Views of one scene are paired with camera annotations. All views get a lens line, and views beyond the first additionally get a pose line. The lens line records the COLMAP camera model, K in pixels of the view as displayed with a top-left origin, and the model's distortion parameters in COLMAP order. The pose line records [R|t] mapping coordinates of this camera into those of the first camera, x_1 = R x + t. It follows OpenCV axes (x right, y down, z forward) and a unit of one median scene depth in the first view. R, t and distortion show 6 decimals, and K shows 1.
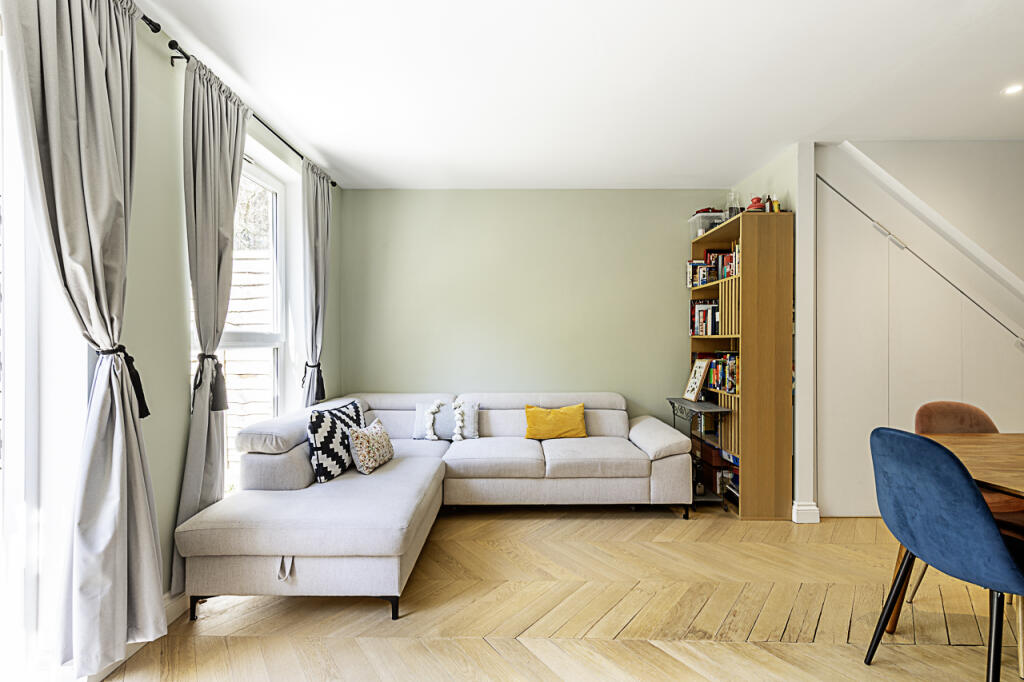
lens RADIAL K [[462.2, 0, 512.0], [0, 462.2, 341.0], [0, 0, 1]] dist [0.002630, -0.000054]
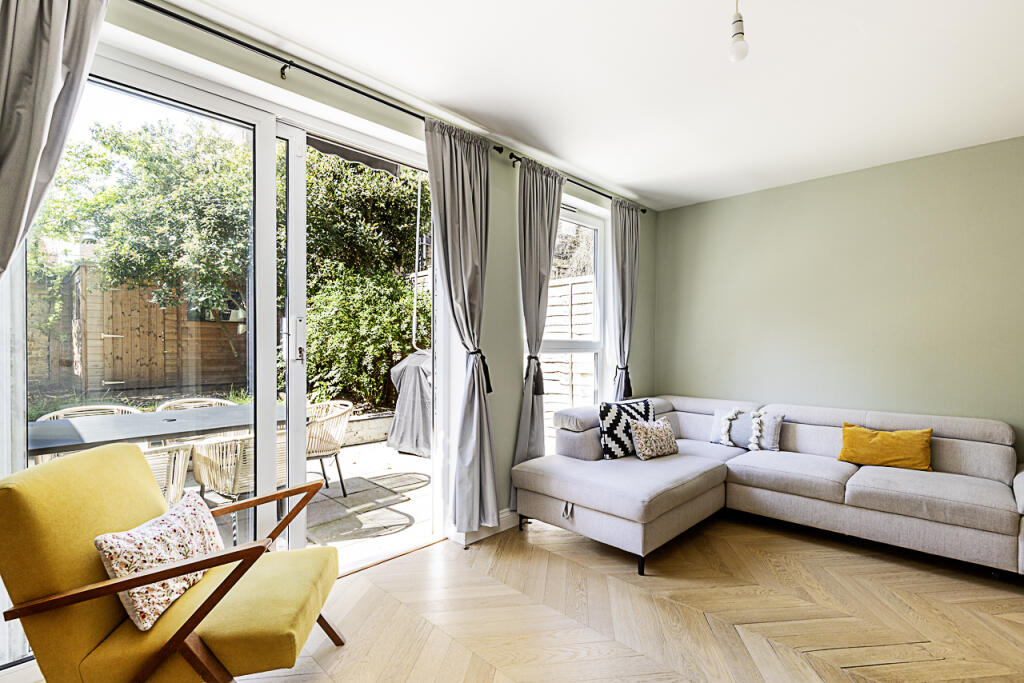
lens RADIAL K [[473.5, 0, 516.1], [0, 473.5, 354.8], [0, 0, 1]] dist [0.000317, -0.000224]
pose [[0.724737, 0.017490, -0.688804, 0.263085], [-0.007050, 0.999814, 0.017970, -0.001462], [0.688990, -0.008168, 0.724725, -0.096769]]
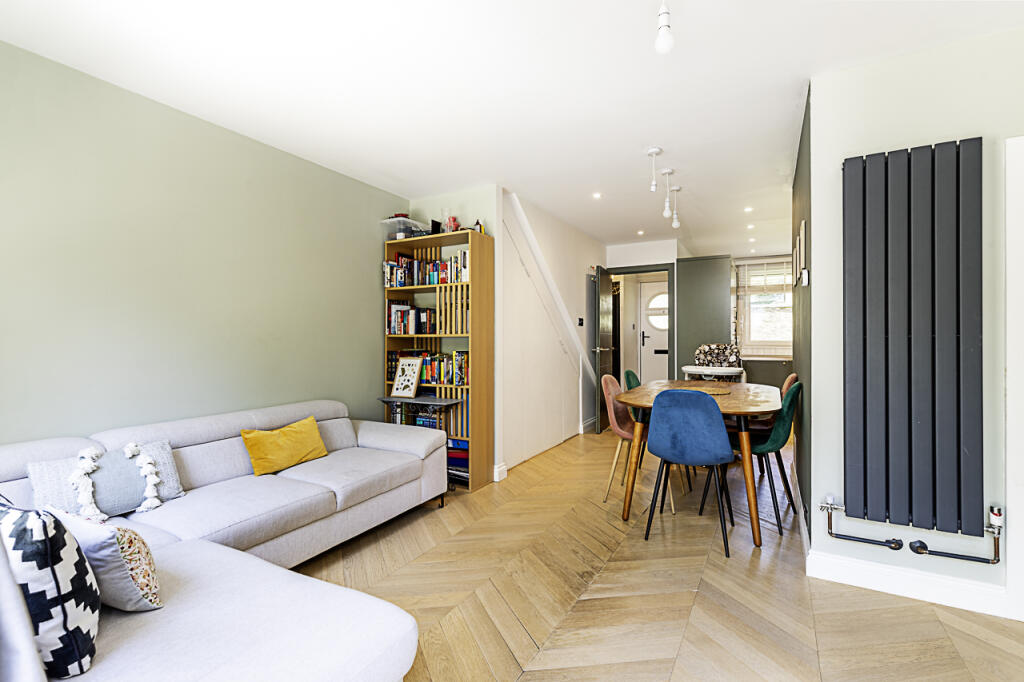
lens RADIAL K [[456.7, 0, 512.0], [0, 456.7, 341.0], [0, 0, 1]] dist [0.001289, -0.000295]
pose [[0.485431, -0.004684, 0.874262, -0.518161], [0.006461, 0.999978, 0.001770, 0.003026], [-0.874251, 0.004789, 0.485450, 0.396871]]
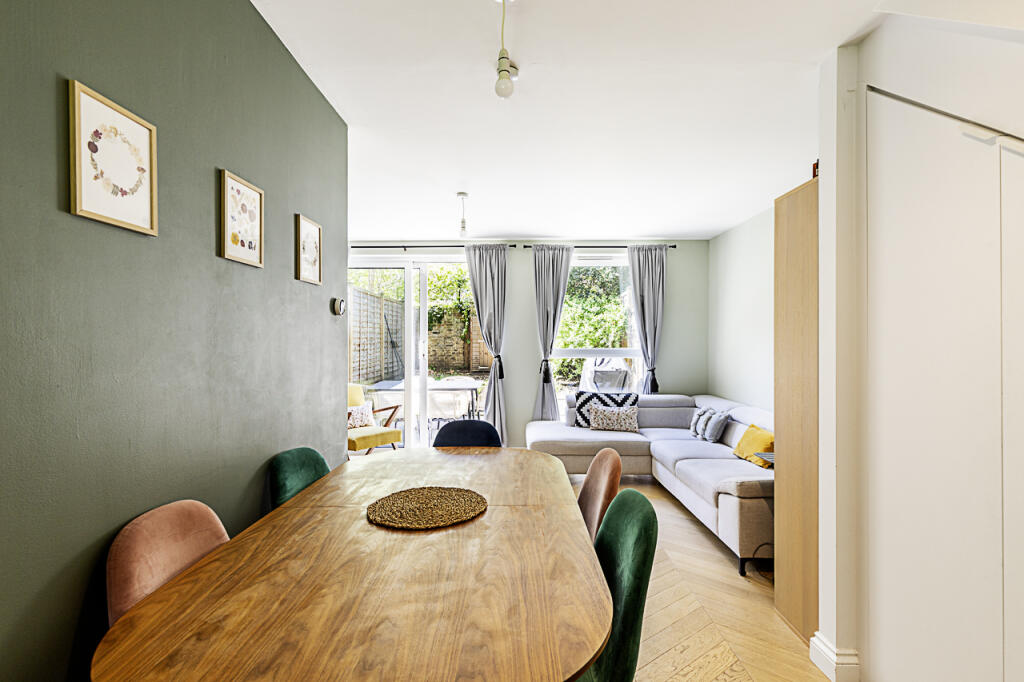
lens RADIAL K [[462.2, 0, 512.0], [0, 462.2, 341.0], [0, 0, 1]] dist [0.002630, -0.000054]
pose [[-0.003994, 0.001197, -0.999991, 1.396485], [-0.007256, 0.999973, 0.001226, -0.053466], [0.999966, 0.007261, -0.003986, 0.649760]]
